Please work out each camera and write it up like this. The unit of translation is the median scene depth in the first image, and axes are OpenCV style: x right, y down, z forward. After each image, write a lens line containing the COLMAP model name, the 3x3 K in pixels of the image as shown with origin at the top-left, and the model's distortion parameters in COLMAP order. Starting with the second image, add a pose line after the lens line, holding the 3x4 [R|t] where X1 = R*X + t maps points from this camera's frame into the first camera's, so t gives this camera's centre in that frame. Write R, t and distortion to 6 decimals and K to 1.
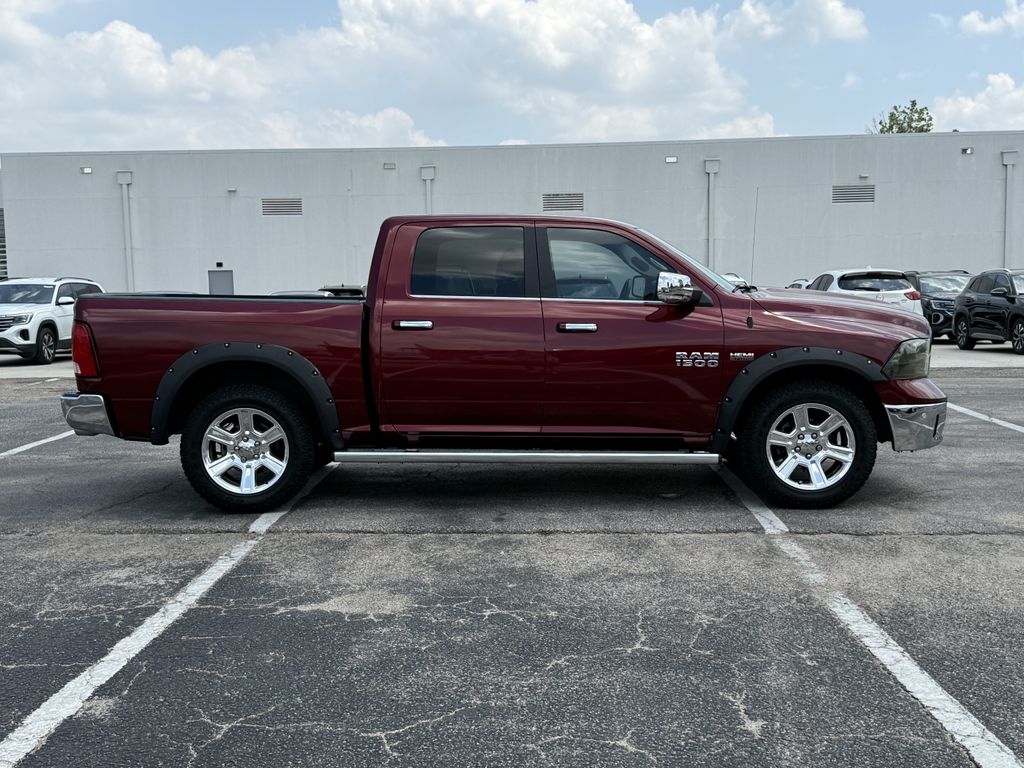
lens RADIAL K [[1277.0, 0, 508.9], [0, 1277.0, 400.1], [0, 0, 1]] dist [0.255621, -0.700547]
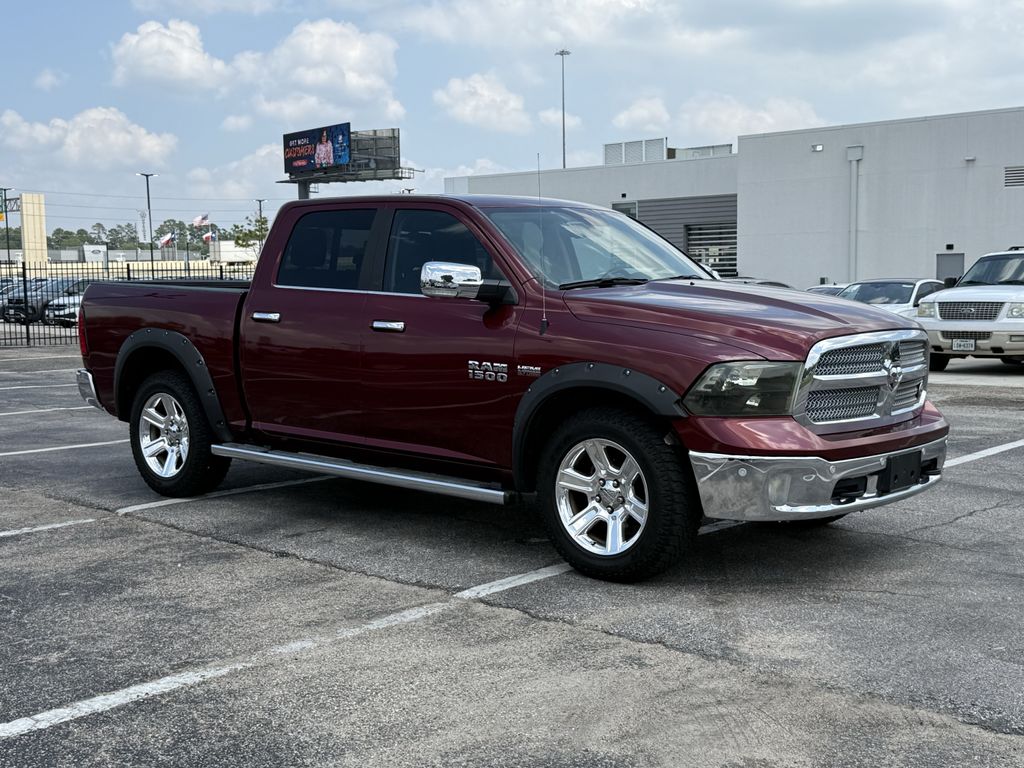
lens RADIAL K [[1408.4, 0, 512.0], [0, 1408.4, 384.0], [0, 0, 1]] dist [0.097917, 0.011243]
pose [[0.715950, 0.063296, -0.695276, 0.770530], [-0.067787, 0.997479, 0.021005, -0.043278], [0.694853, 0.032092, 0.718436, 0.379867]]
